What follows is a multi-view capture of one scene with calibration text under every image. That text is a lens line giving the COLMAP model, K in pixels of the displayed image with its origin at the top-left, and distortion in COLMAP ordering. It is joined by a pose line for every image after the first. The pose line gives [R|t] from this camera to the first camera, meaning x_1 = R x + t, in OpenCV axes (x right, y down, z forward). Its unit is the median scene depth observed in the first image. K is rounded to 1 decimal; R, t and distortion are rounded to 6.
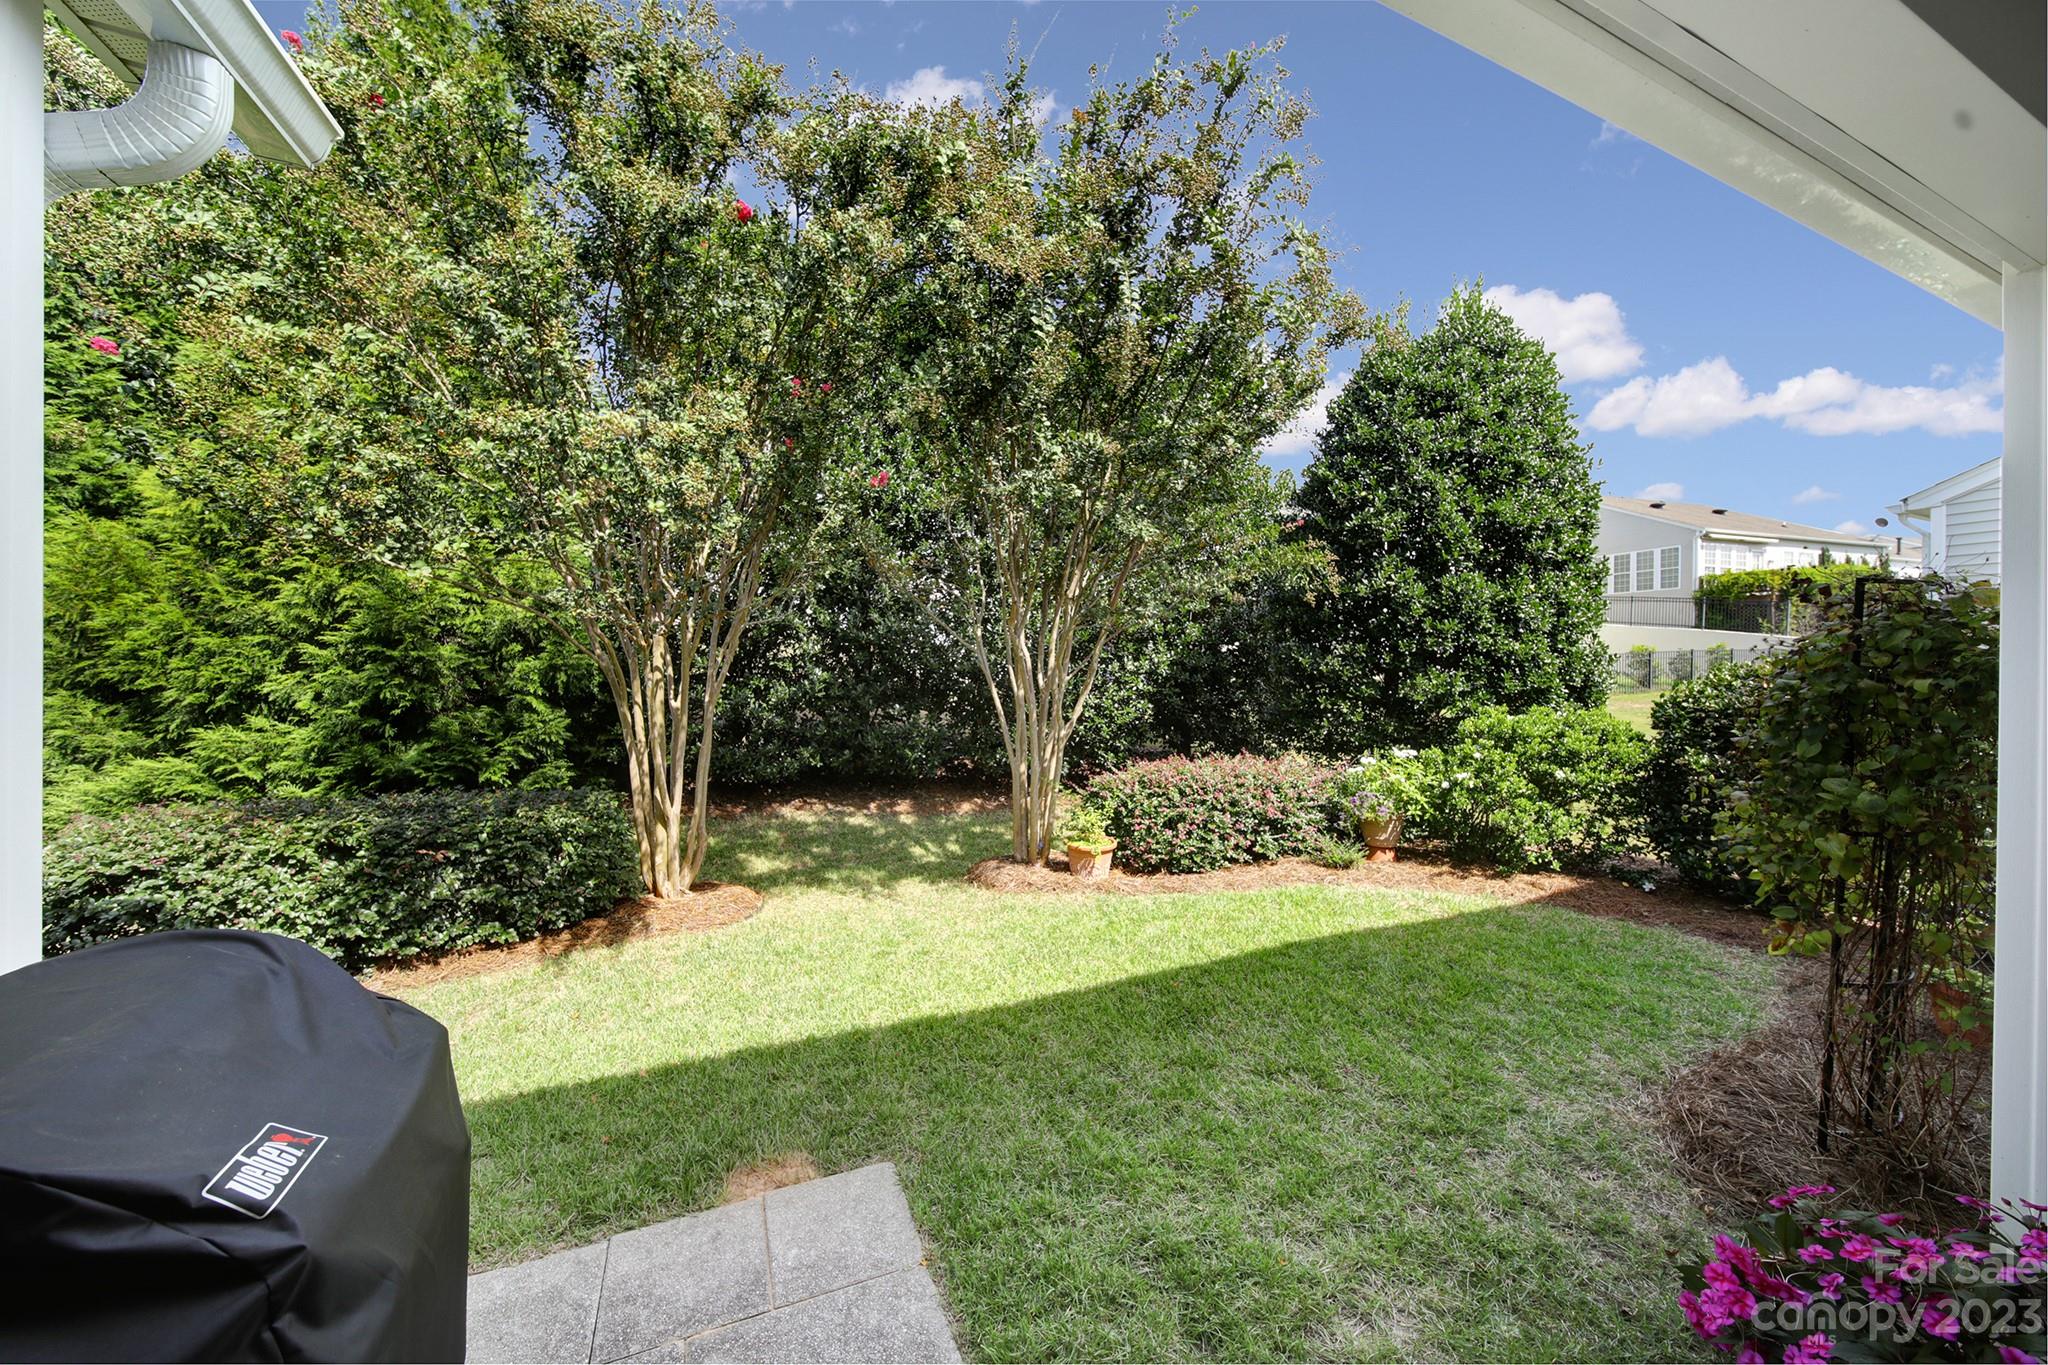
lens RADIAL K [[716.3, 0, 1016.7], [0, 716.3, 670.2], [0, 0, 1]] dist [0.000070, -0.000170]
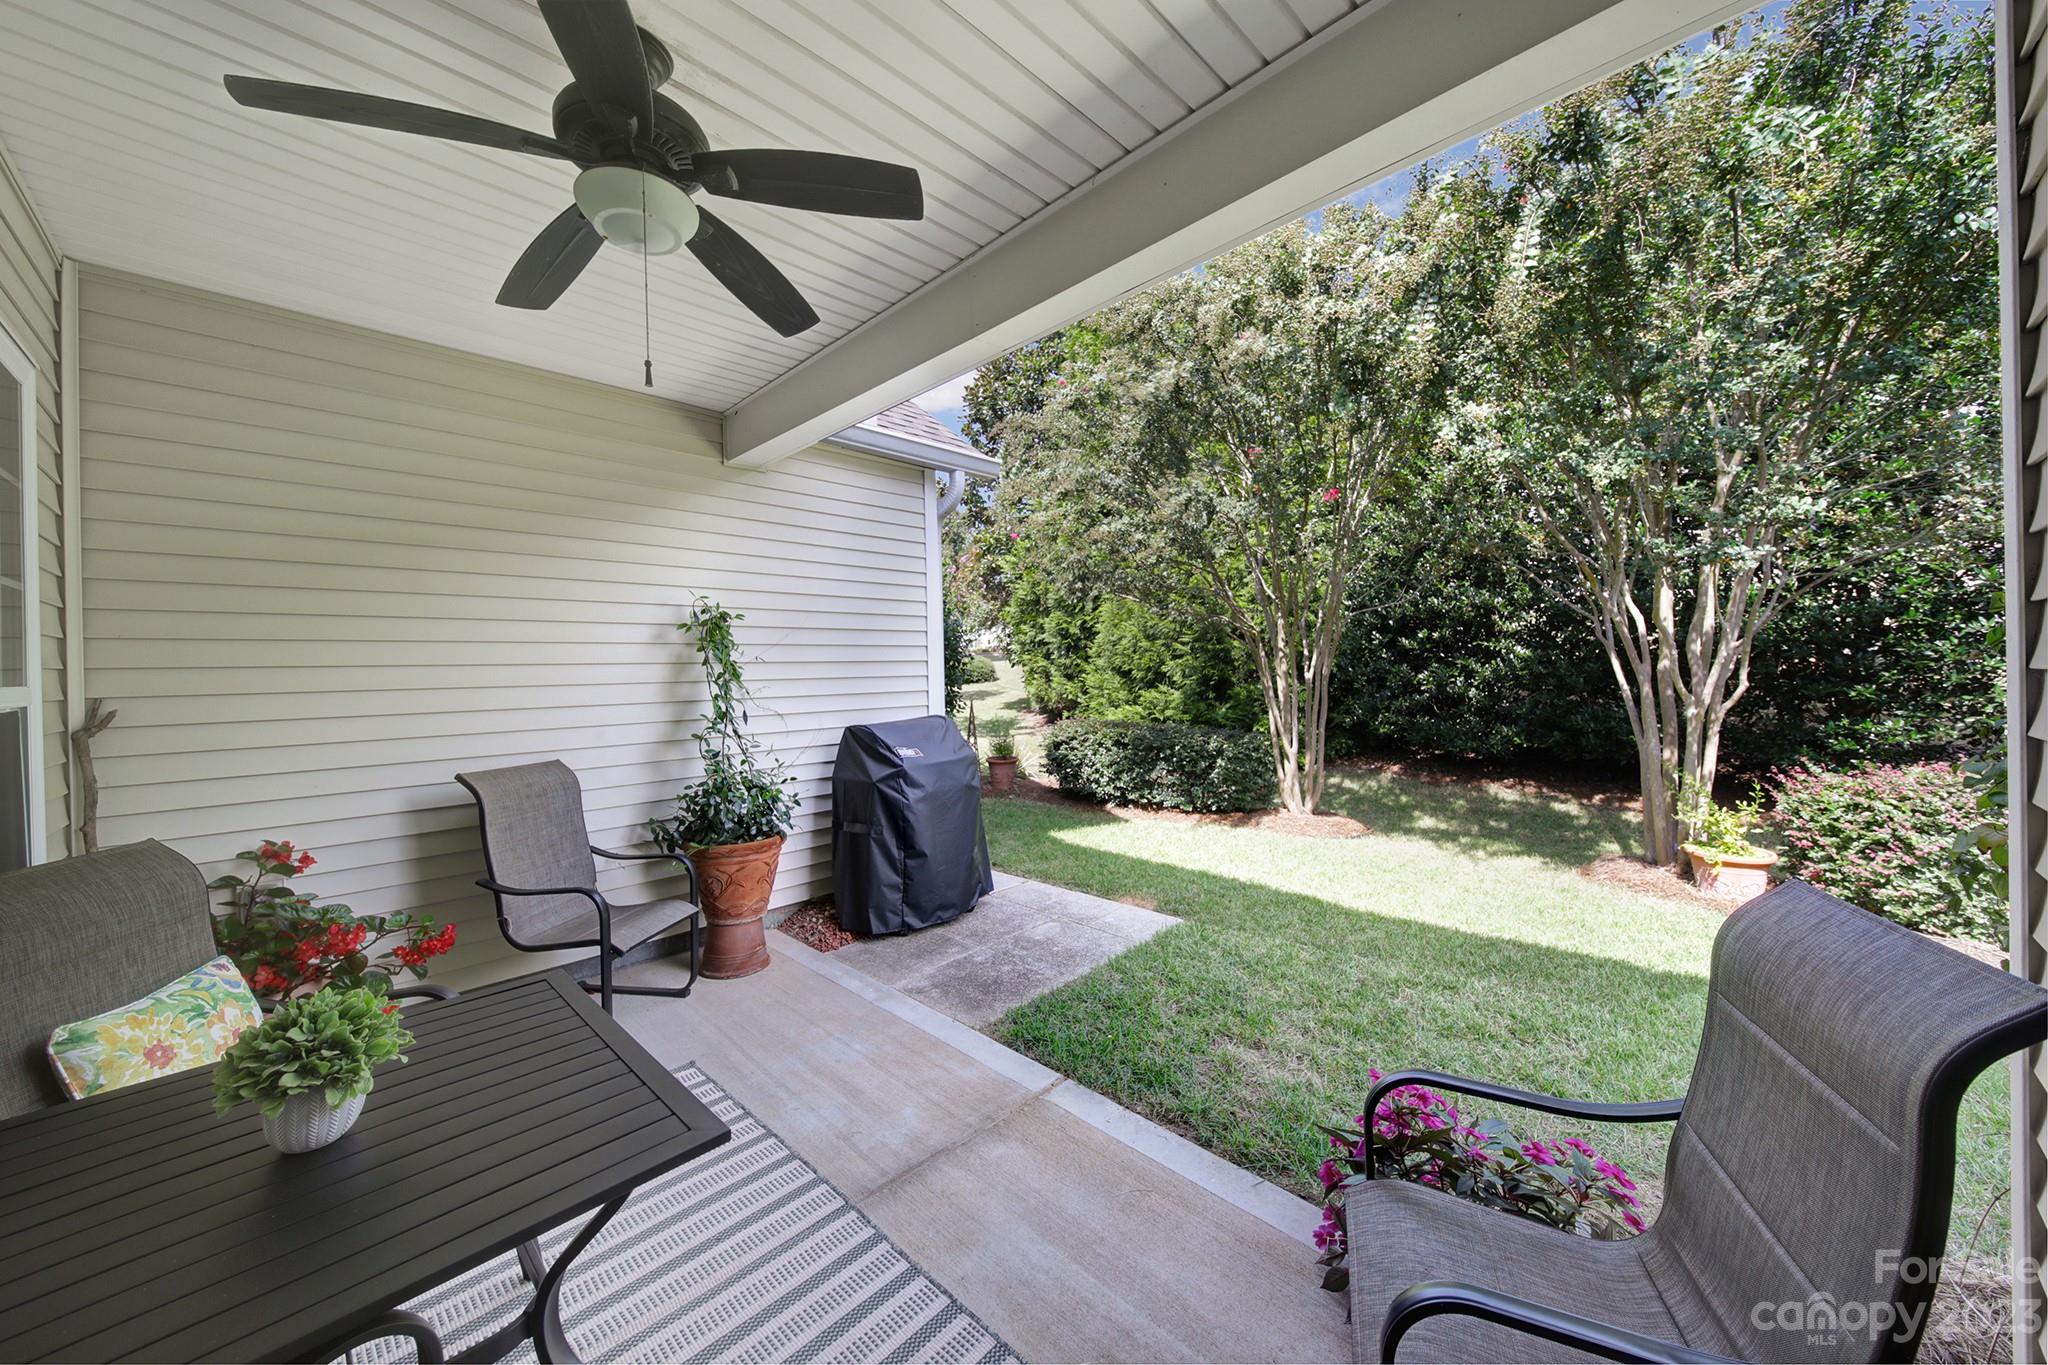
lens RADIAL K [[716.3, 0, 1016.7], [0, 716.3, 670.2], [0, 0, 1]] dist [0.000070, -0.000170]
pose [[0.369584, -0.009148, -0.929152, 0.502704], [0.018528, 0.999825, -0.002474, 0.027067], [0.929013, -0.016301, 0.369689, -0.006724]]
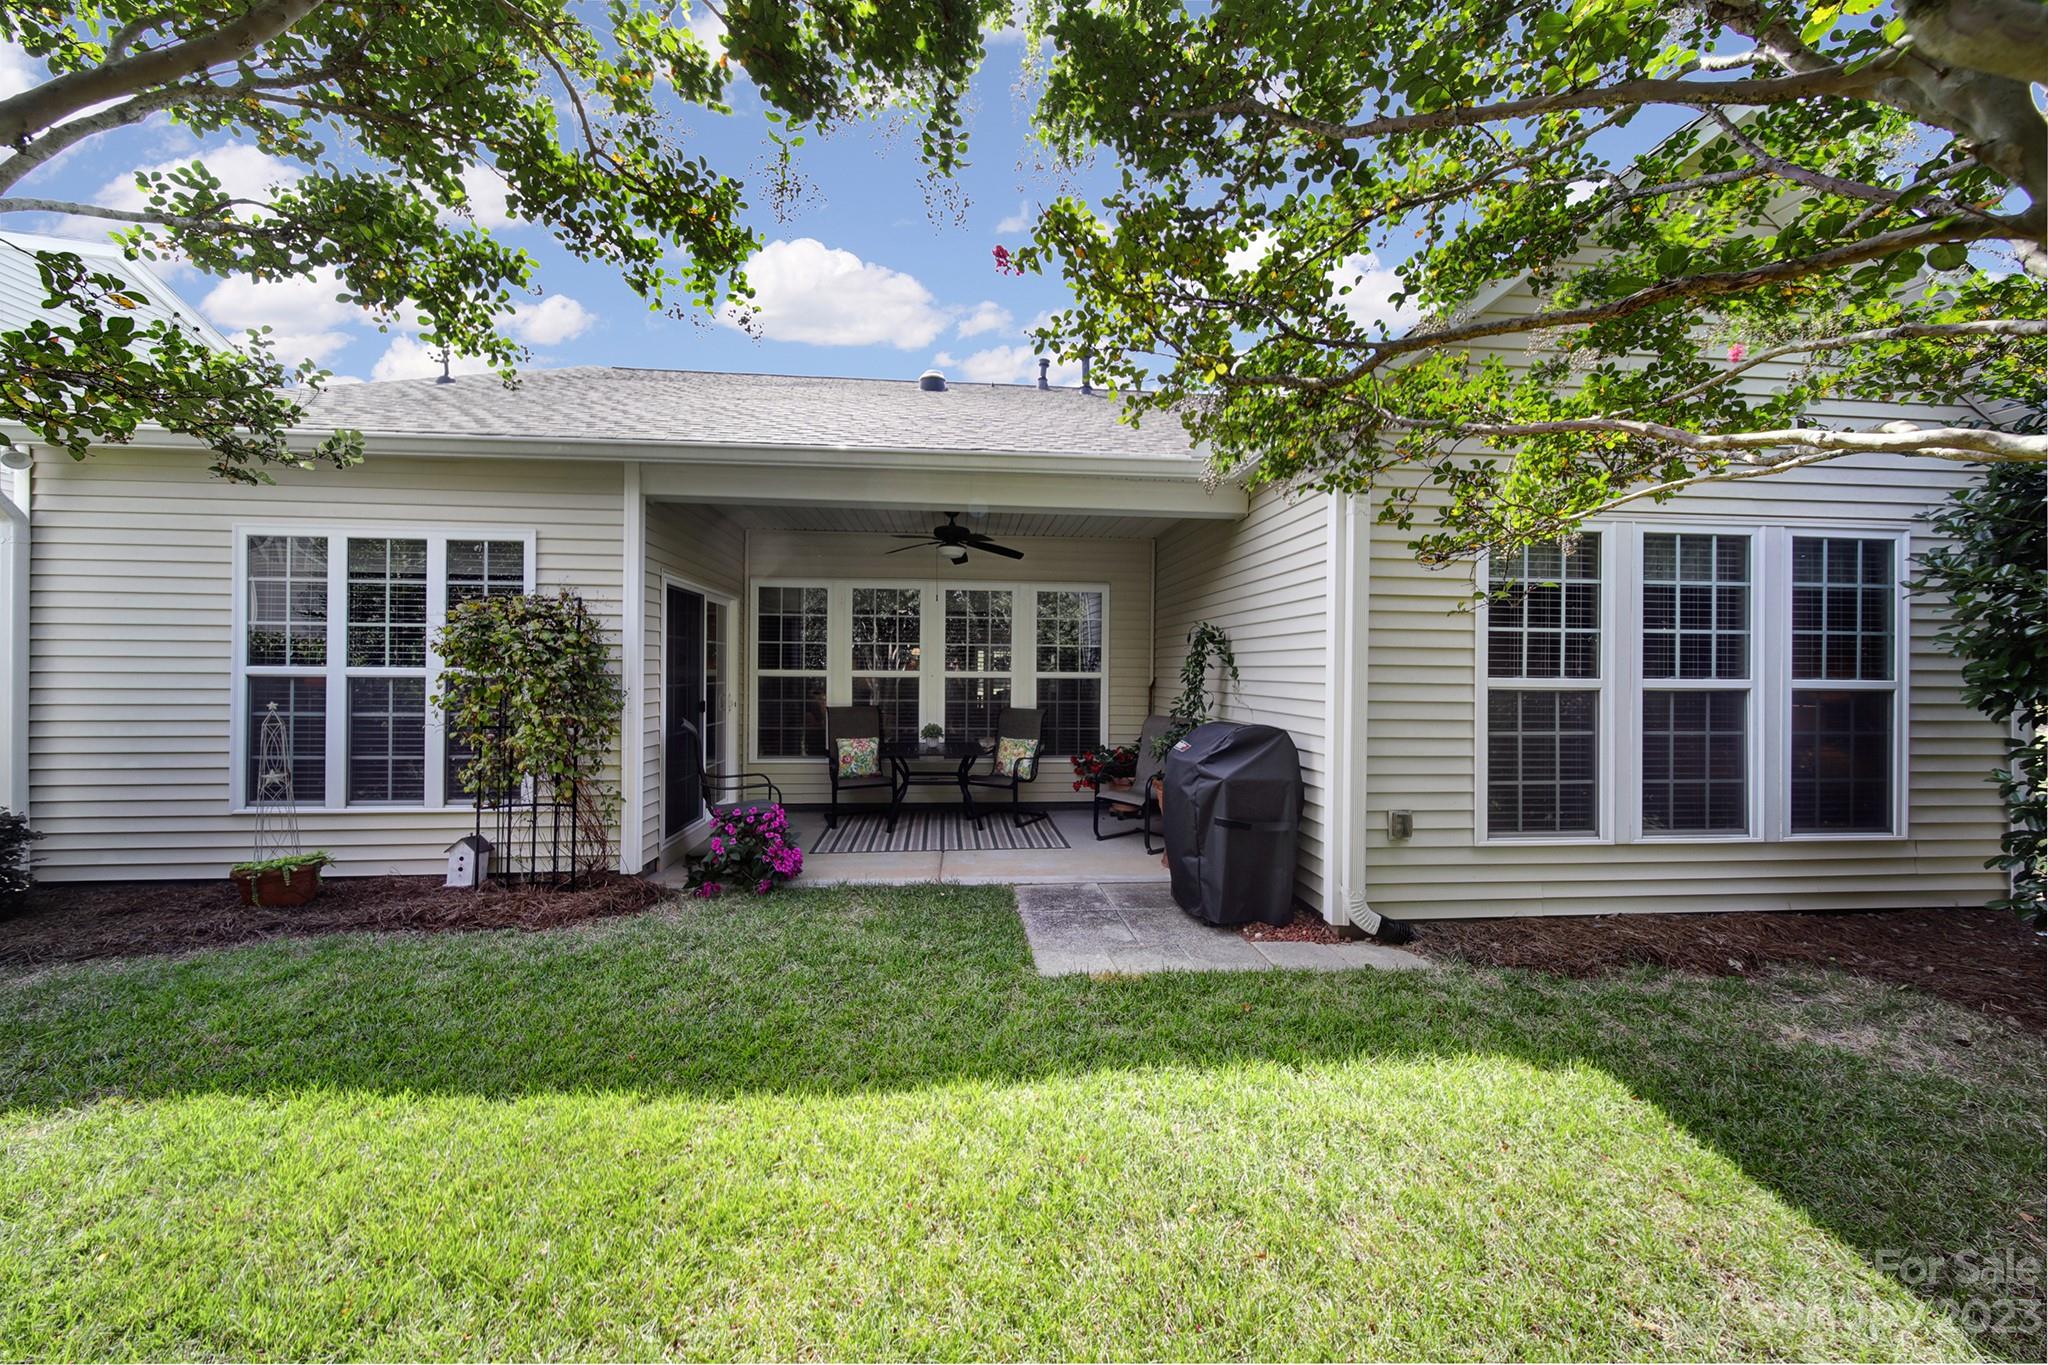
lens RADIAL K [[716.3, 0, 1016.7], [0, 716.3, 670.2], [0, 0, 1]] dist [0.000070, -0.000170]
pose [[-0.950199, -0.008530, 0.311528, -0.223113], [-0.007366, 0.999961, 0.004912, 0.014982], [-0.311558, 0.002372, -0.950224, 0.931379]]
